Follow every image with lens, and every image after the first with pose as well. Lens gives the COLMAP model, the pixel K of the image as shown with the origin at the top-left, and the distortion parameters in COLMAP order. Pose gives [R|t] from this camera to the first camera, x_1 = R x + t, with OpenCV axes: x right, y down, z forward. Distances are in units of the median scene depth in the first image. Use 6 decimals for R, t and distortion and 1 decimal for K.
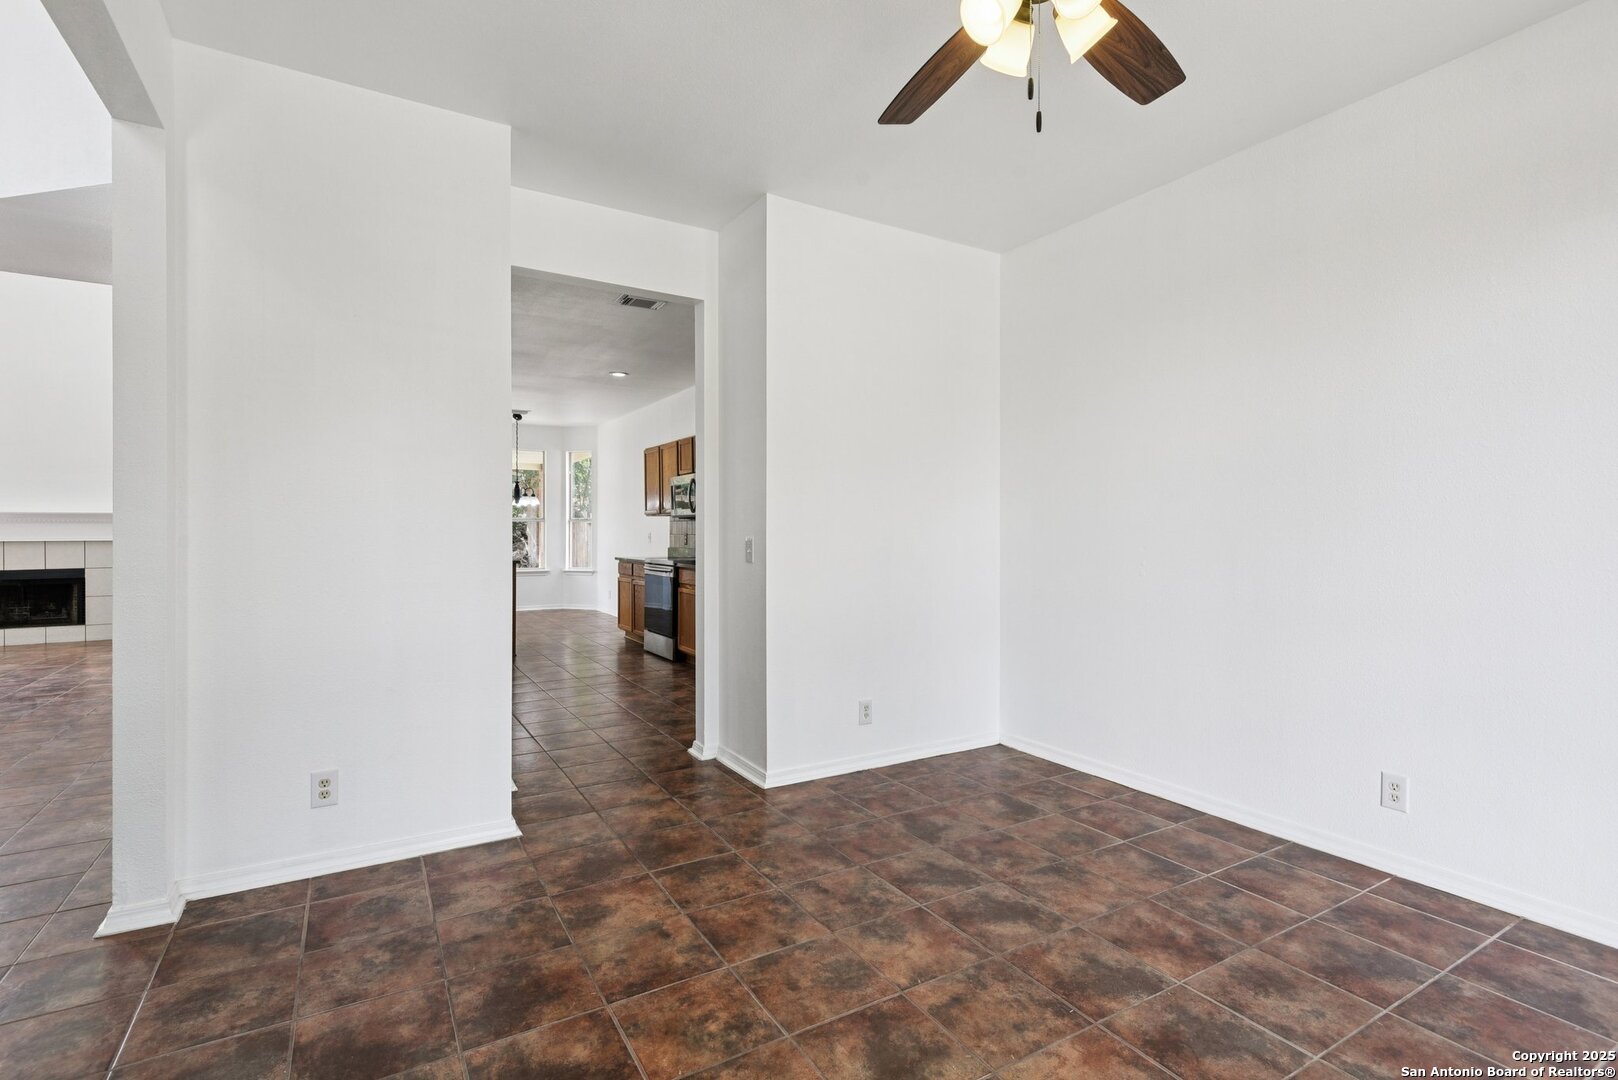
lens RADIAL K [[760.8, 0, 811.9], [0, 760.8, 536.9], [0, 0, 1]] dist [-0.007105, -0.001998]
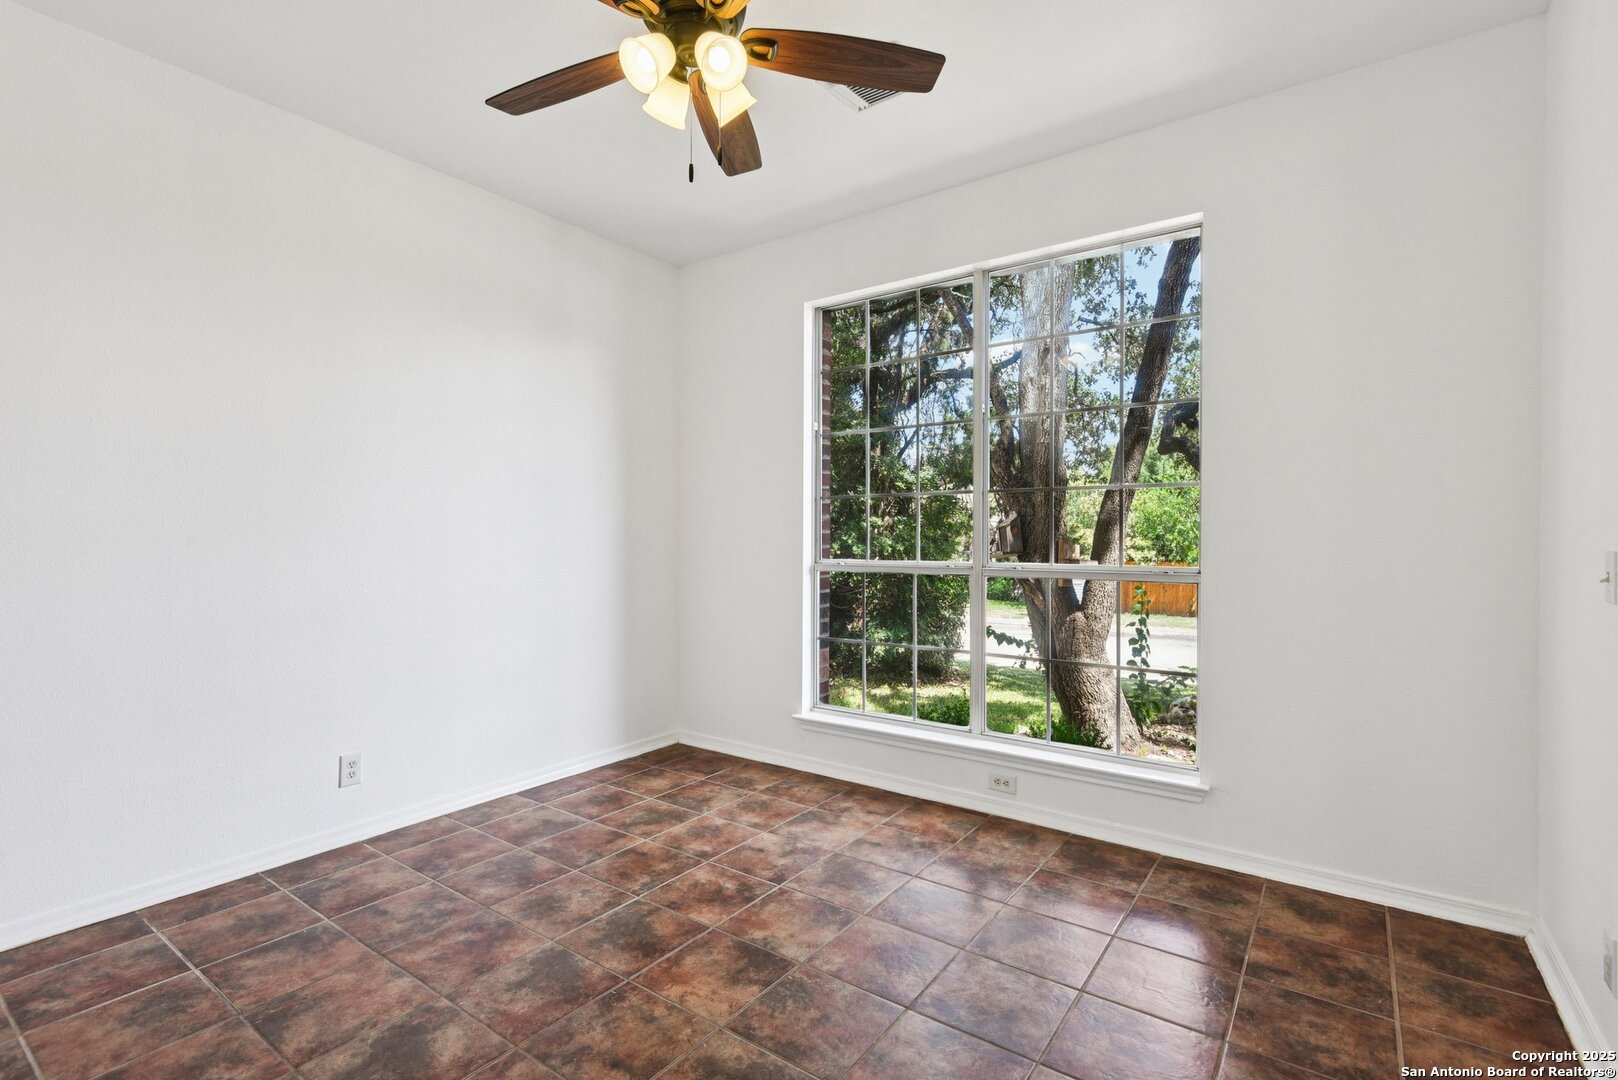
lens RADIAL K [[760.8, 0, 802.1], [0, 760.8, 536.4], [0, 0, 1]] dist [-0.007105, -0.001998]
pose [[-0.402740, -0.005769, 0.915296, -0.518931], [0.005884, 0.999943, 0.008892, -0.009509], [-0.915295, 0.008967, -0.402683, 0.850248]]
